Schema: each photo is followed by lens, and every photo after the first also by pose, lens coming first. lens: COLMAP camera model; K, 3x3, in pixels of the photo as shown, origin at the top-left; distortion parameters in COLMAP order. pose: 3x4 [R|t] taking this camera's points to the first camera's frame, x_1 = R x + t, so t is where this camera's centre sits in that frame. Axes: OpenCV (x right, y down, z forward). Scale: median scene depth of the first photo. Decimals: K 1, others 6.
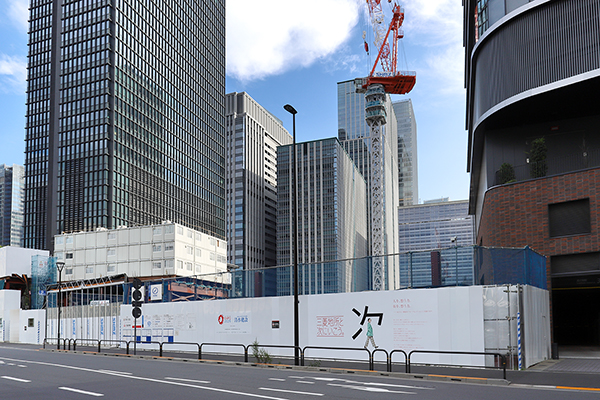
lens RADIAL K [[446.3, 0, 299.6], [0, 446.3, 298.0], [0, 0, 1]] dist [-0.000273, -0.000267]
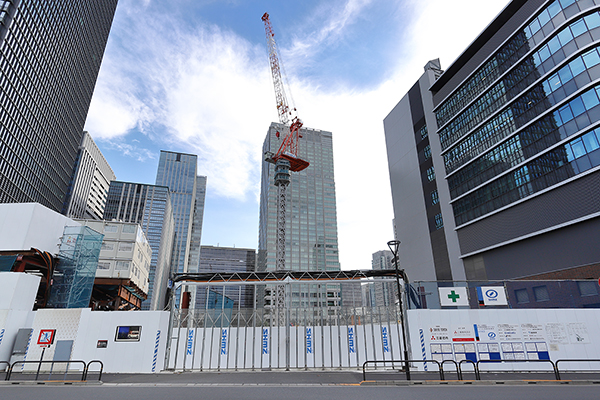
lens RADIAL K [[315.5, 0, 292.4], [0, 315.5, 216.8], [0, 0, 1]] dist [-0.009456, 0.000618]
pose [[0.806435, 0.216412, 0.550298, -0.901378], [-0.037177, 0.947338, -0.318071, 0.044685], [-0.590152, 0.236045, 0.772012, 0.668664]]
